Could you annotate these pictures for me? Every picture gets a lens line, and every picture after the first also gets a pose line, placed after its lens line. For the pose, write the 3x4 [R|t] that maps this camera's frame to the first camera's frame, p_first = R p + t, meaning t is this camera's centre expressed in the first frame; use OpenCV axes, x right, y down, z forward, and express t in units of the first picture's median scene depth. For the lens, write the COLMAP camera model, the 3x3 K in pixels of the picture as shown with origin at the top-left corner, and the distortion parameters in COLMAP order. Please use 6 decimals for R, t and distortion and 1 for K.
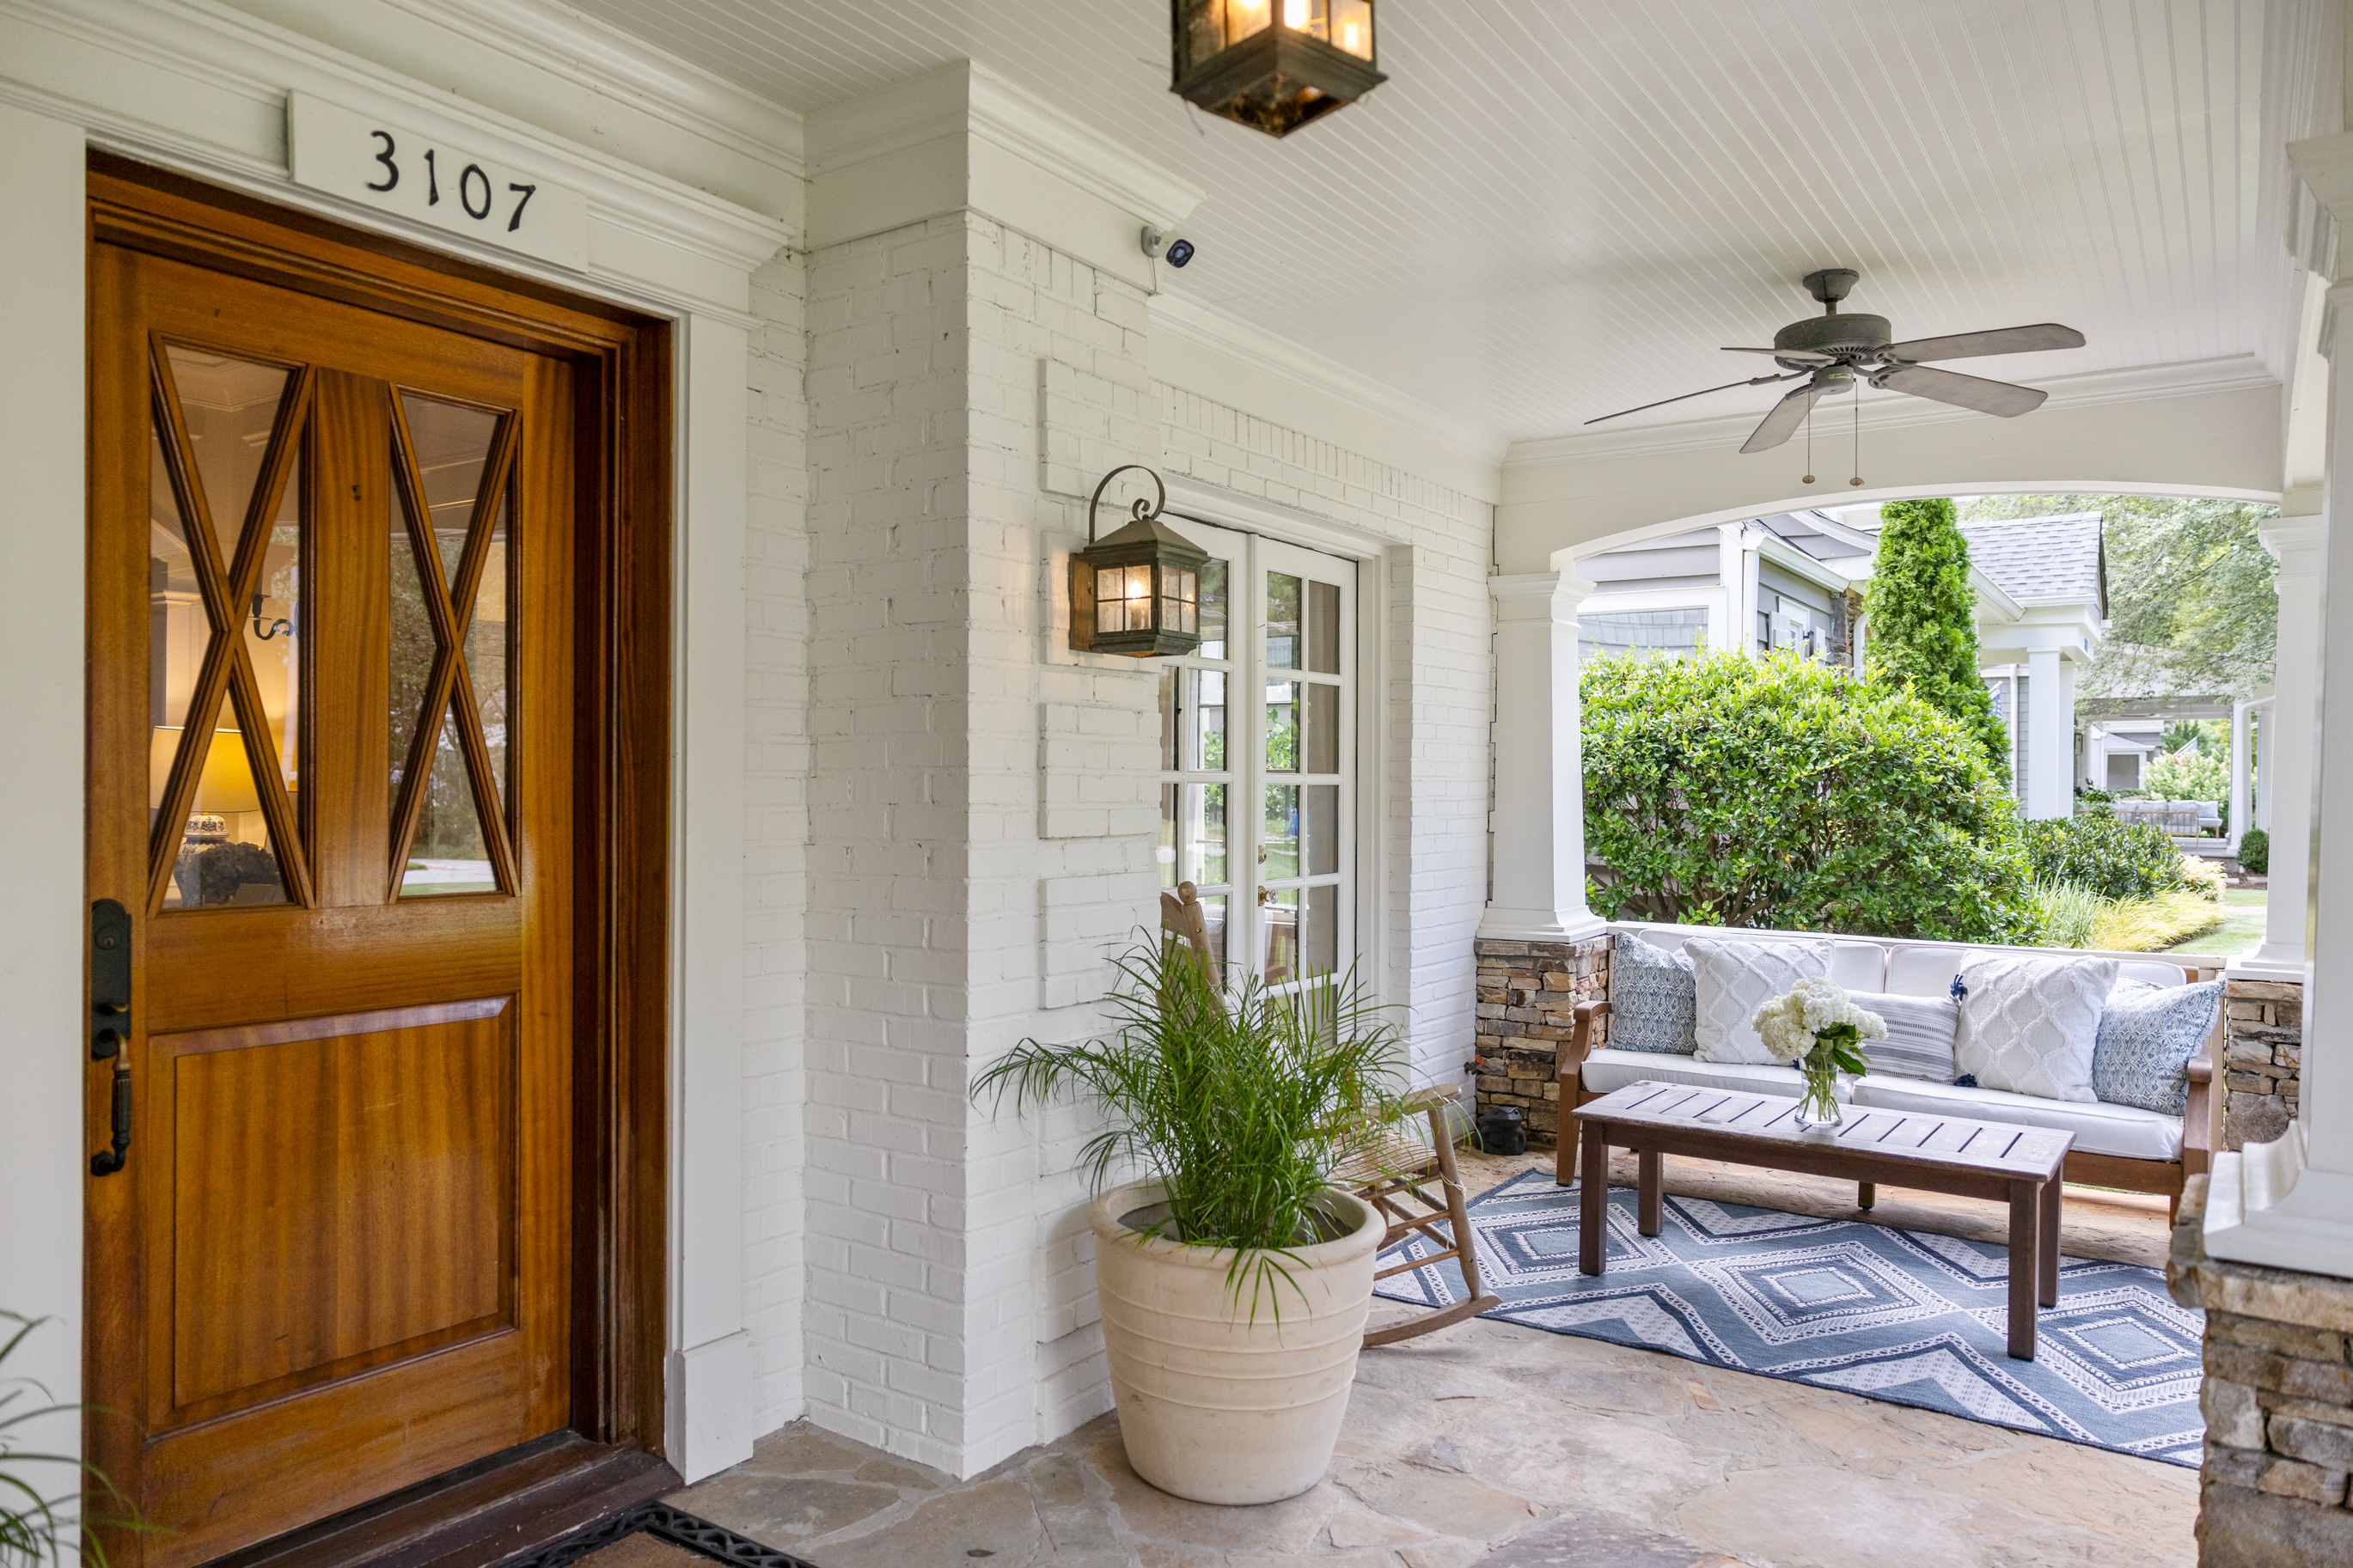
lens RADIAL K [[1601.1, 0, 1162.1], [0, 1601.1, 780.2], [0, 0, 1]] dist [-0.009621, 0.001444]
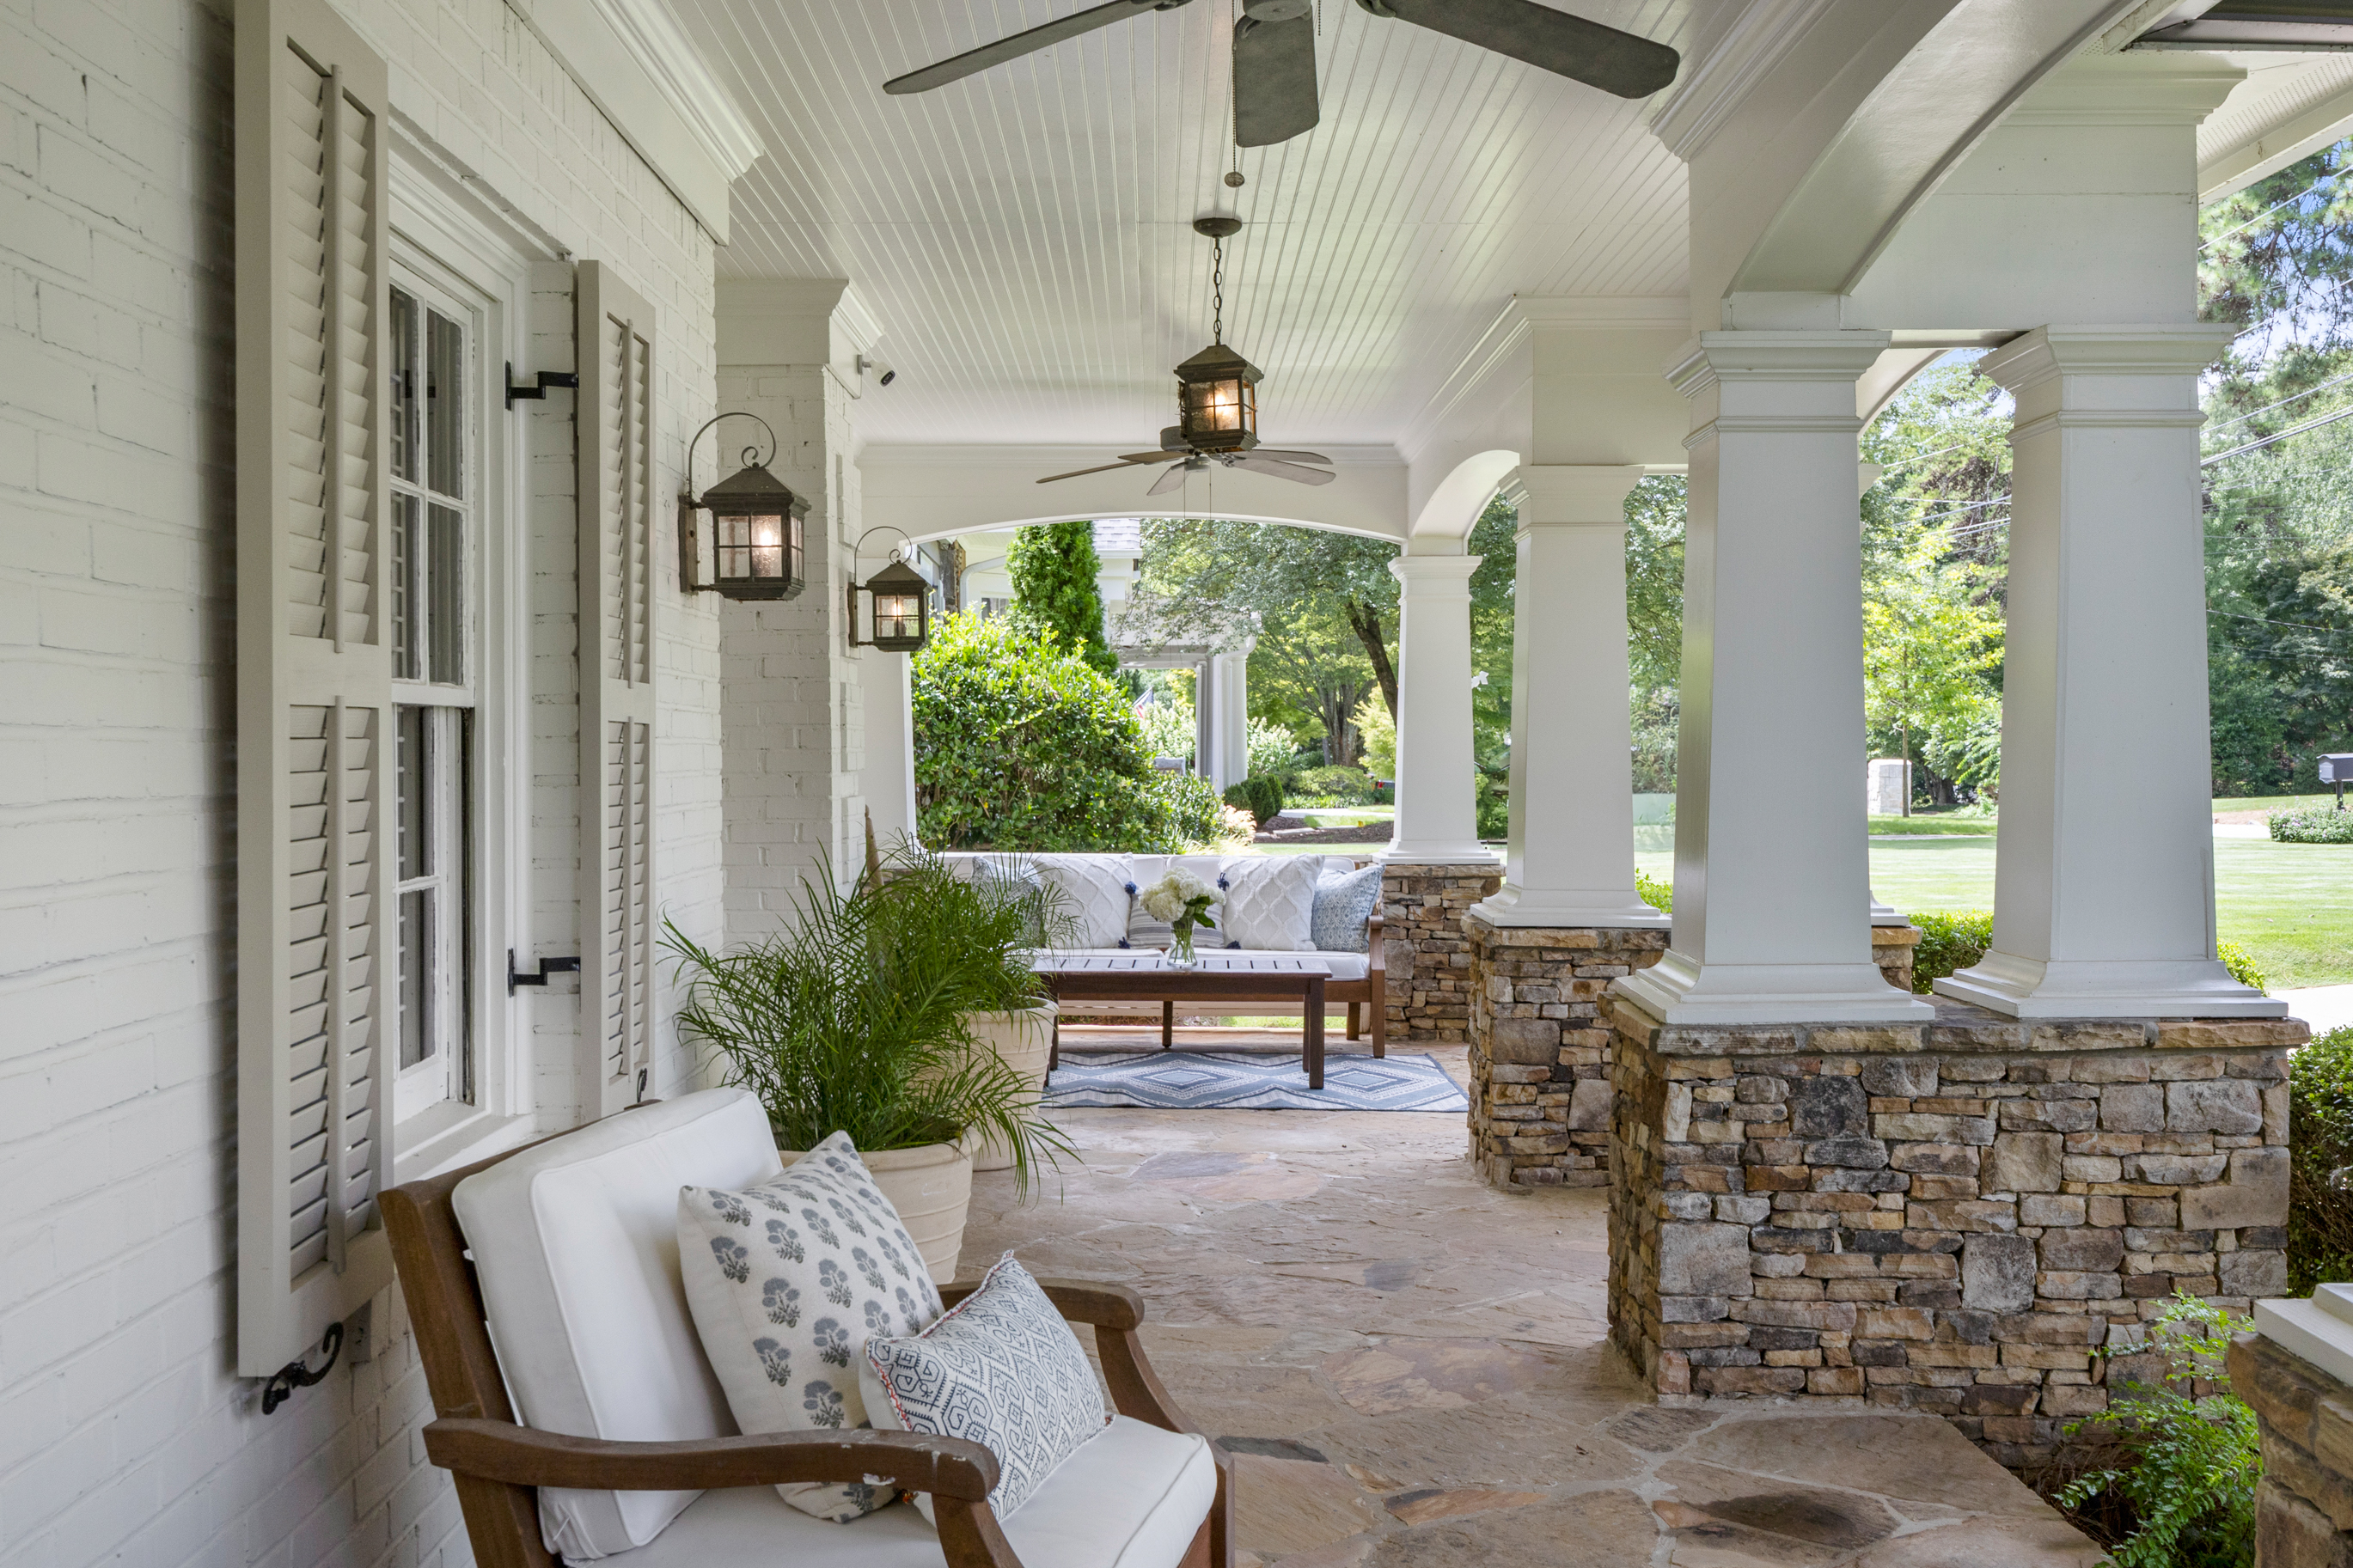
lens RADIAL K [[2268.1, 0, 1177.9], [0, 2268.1, 784.2], [0, 0, 1]] dist [0.006576, 0.000000]
pose [[0.823761, -0.014841, 0.566743, -0.648528], [0.002825, 0.999752, 0.022075, 0.001211], [-0.566930, -0.016583, 0.823599, -0.600614]]
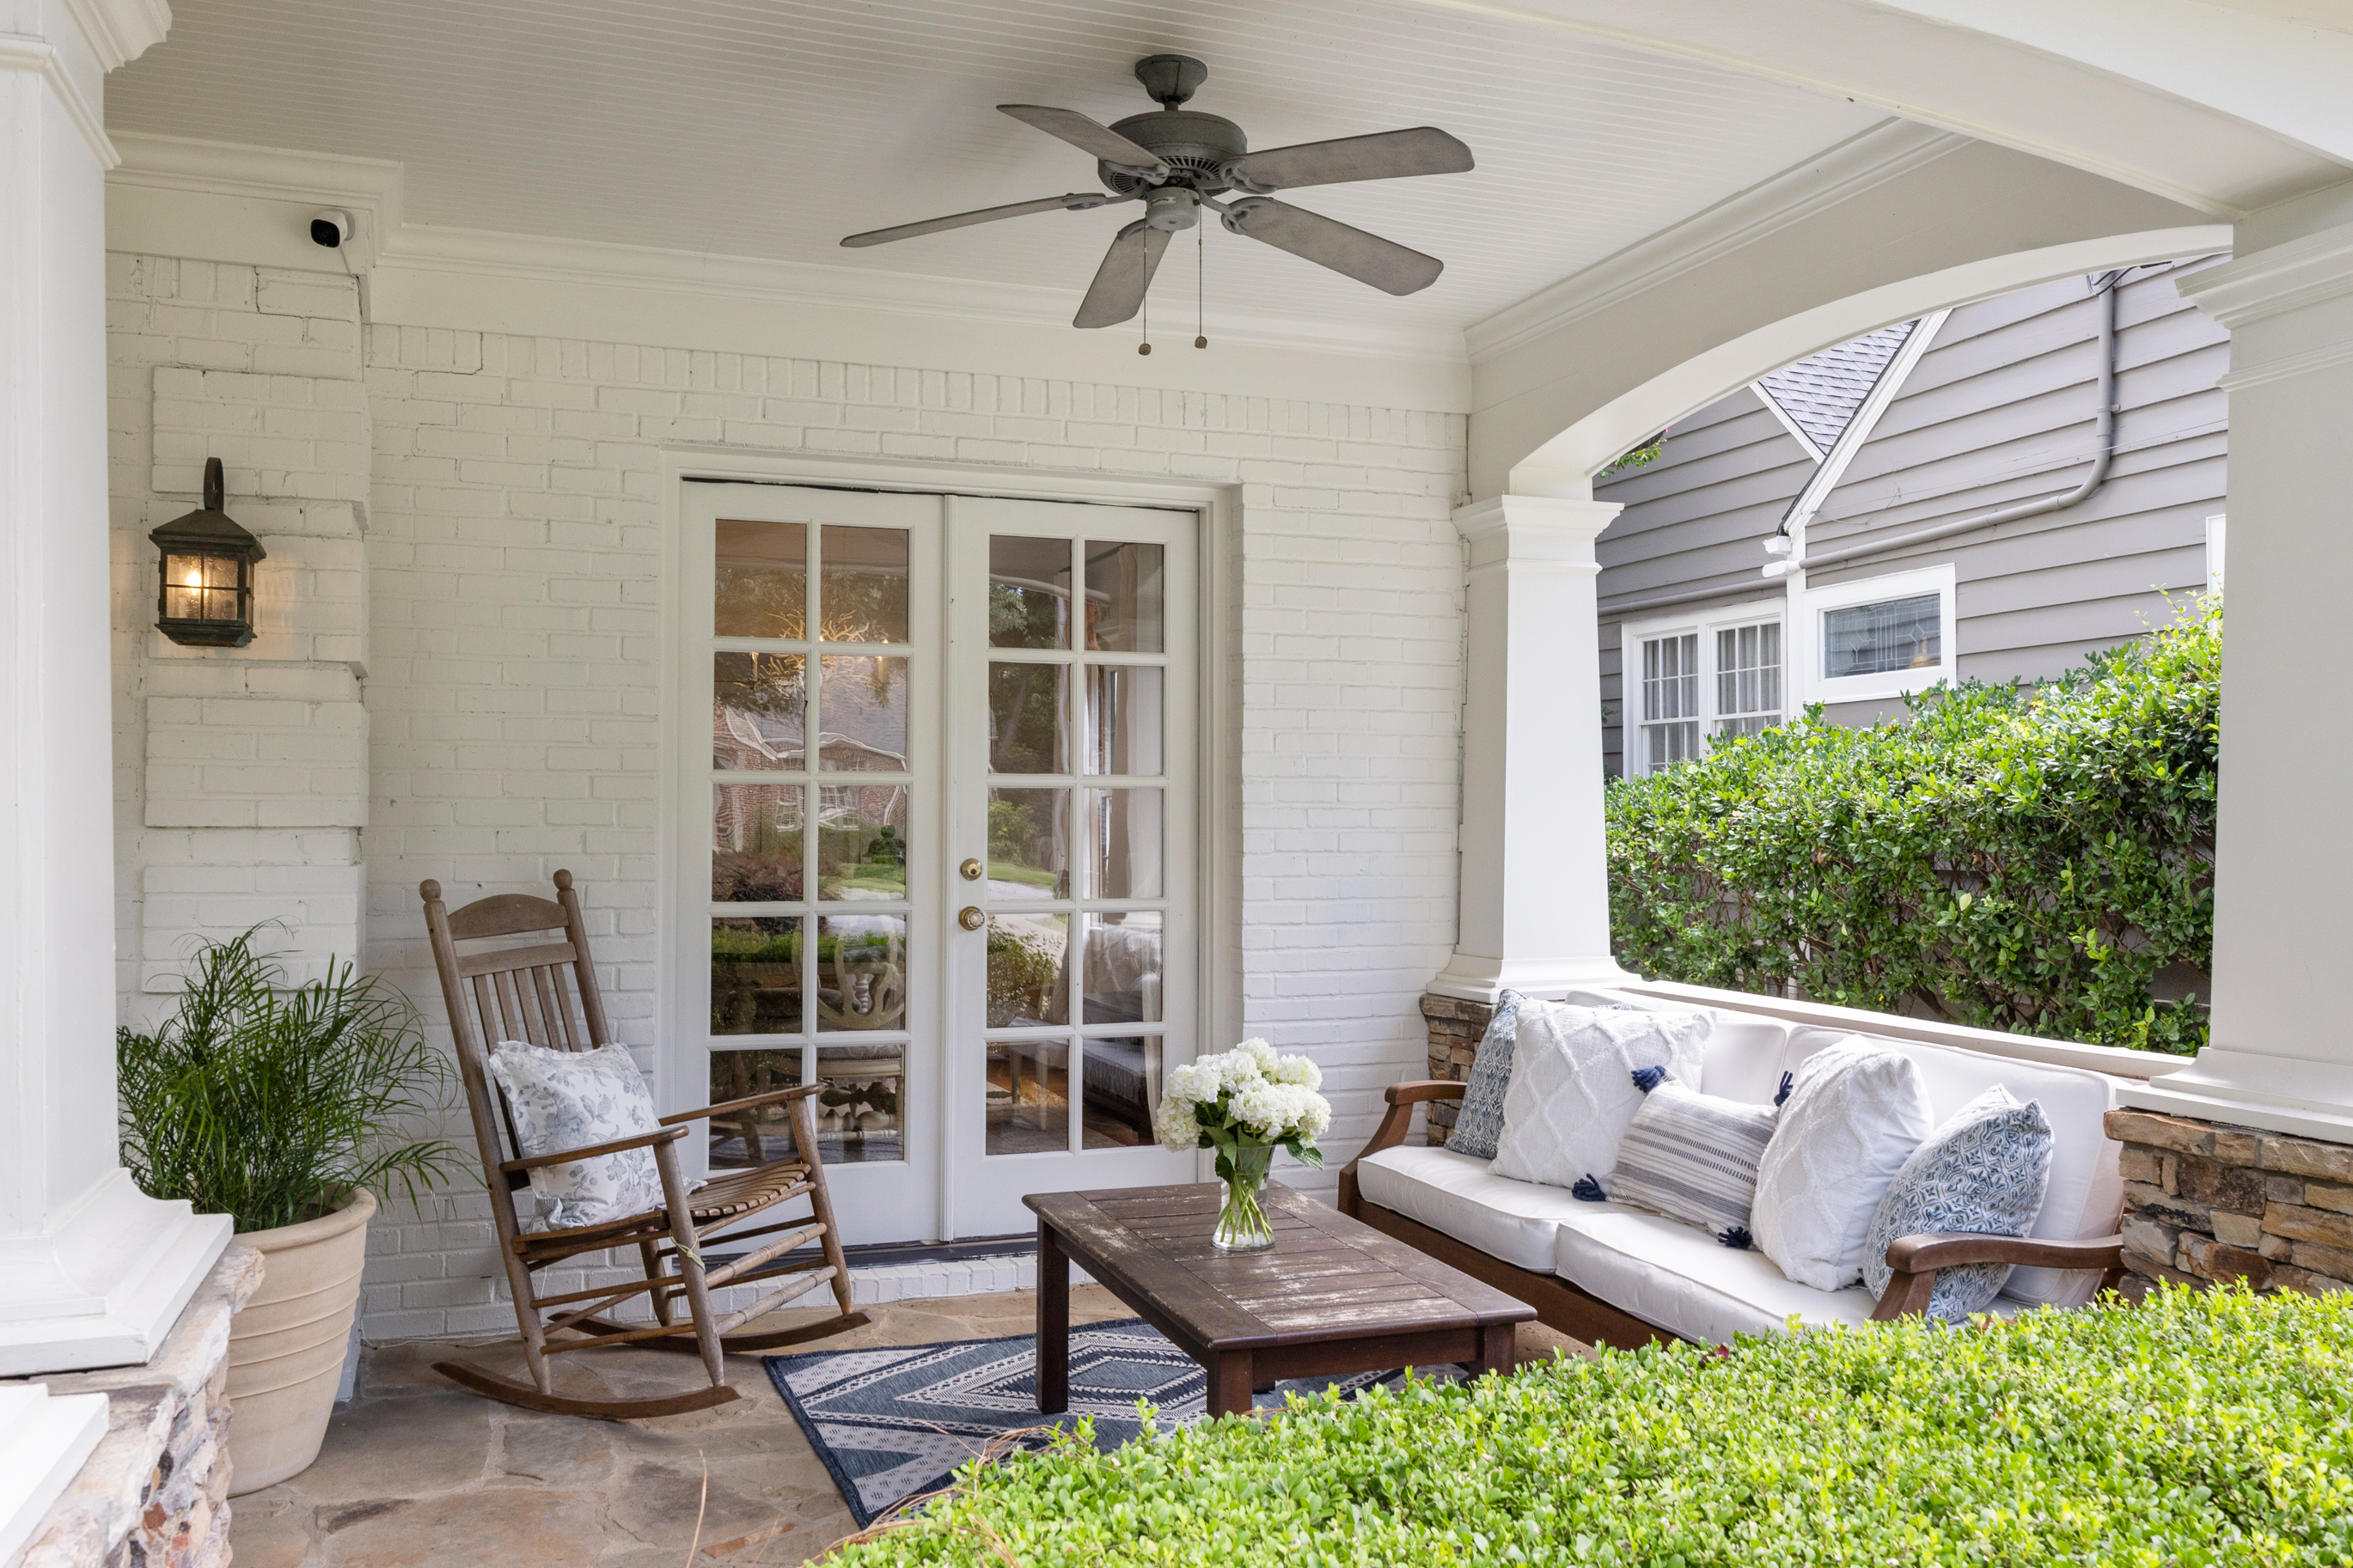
lens RADIAL K [[1866.7, 0, 1184.0], [0, 1866.7, 787.9], [0, 0, 1]] dist [-0.034306, -0.001224]
pose [[0.811826, -0.014367, -0.583722, 0.729667], [0.004348, 0.999818, -0.018563, 0.022179], [0.583883, 0.012532, 0.811741, 0.263109]]
